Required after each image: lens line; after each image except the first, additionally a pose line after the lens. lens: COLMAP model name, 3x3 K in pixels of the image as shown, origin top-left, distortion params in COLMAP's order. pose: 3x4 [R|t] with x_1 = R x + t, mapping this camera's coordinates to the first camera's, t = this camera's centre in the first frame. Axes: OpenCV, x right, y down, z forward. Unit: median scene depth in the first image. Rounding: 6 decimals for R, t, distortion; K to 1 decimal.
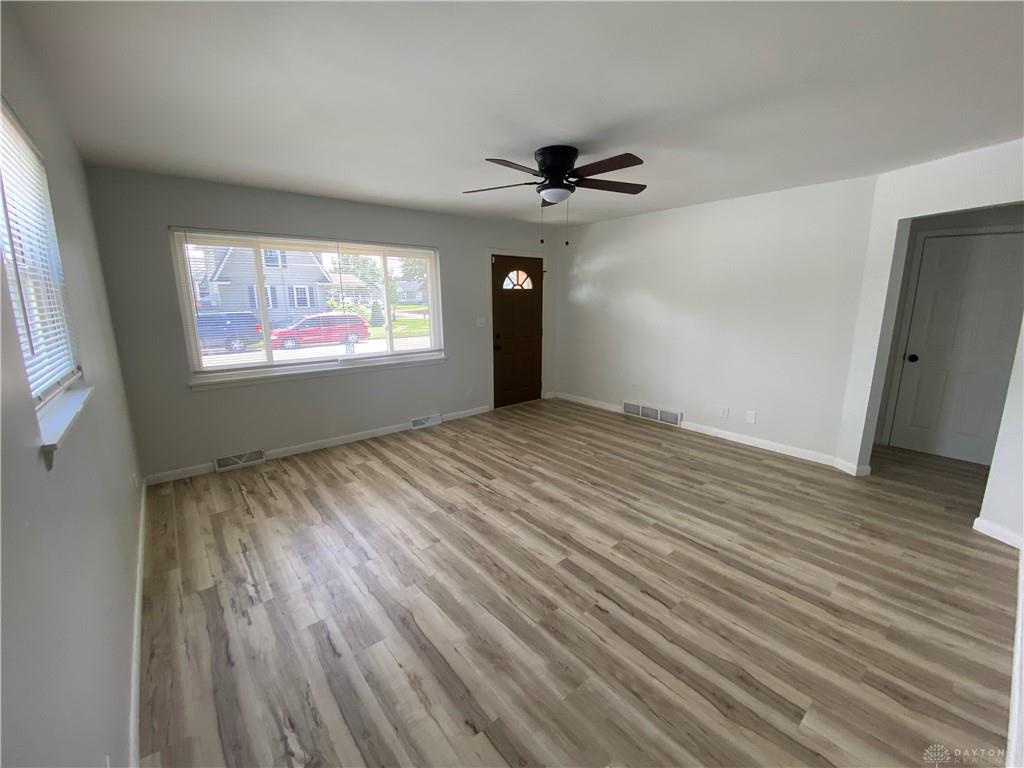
lens RADIAL K [[417.7, 0, 512.0], [0, 417.7, 384.0], [0, 0, 1]] dist [0.054405, -0.010487]
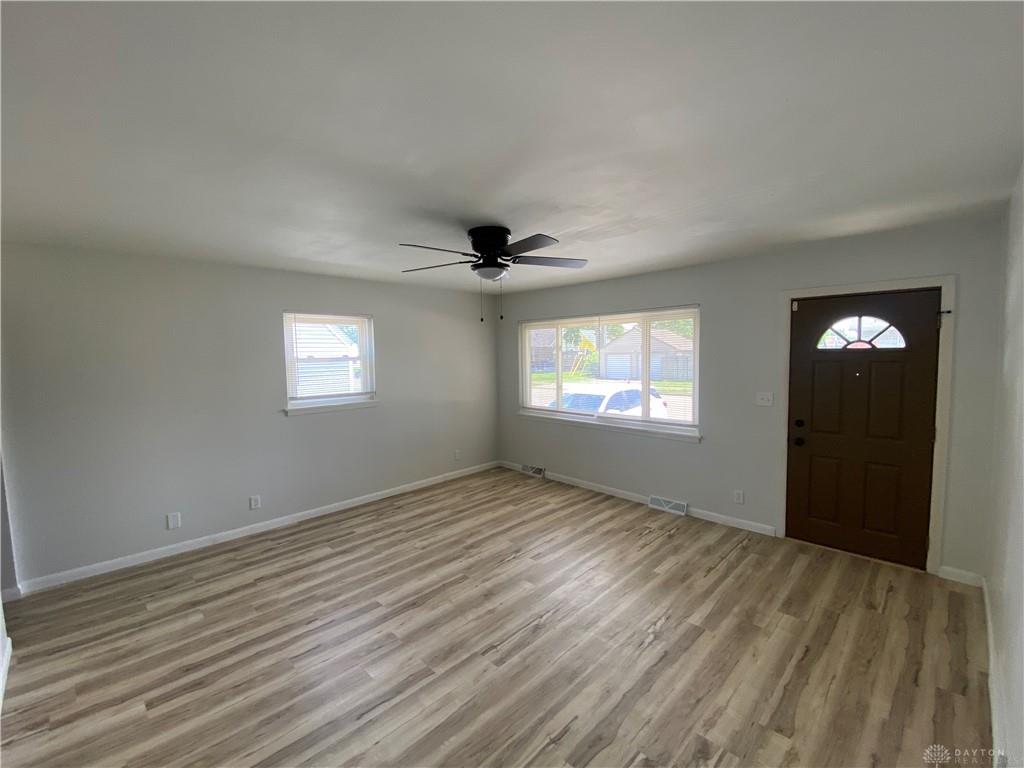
lens RADIAL K [[440.5, 0, 512.0], [0, 440.5, 384.0], [0, 0, 1]] dist [0.017584, -0.000706]
pose [[0.090937, 0.079805, -0.992654, 0.959812], [-0.184637, 0.980853, 0.061941, -0.223182], [0.978591, 0.177648, 0.103930, 0.834963]]
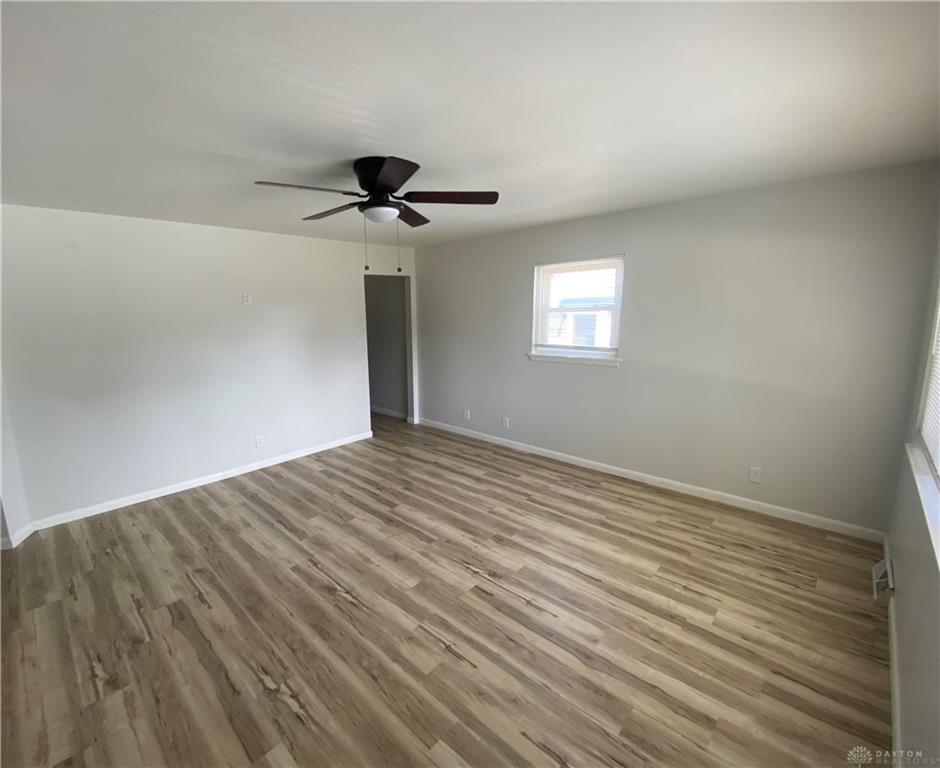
lens RADIAL K [[419.6, 0, 430.0], [0, 419.6, 379.5], [0, 0, 1]] dist [0.042022, -0.025990]
pose [[-0.995999, 0.039905, -0.079962, 0.074145], [0.007982, 0.930914, 0.365151, -0.379549], [0.089009, 0.363052, -0.927508, 1.627044]]
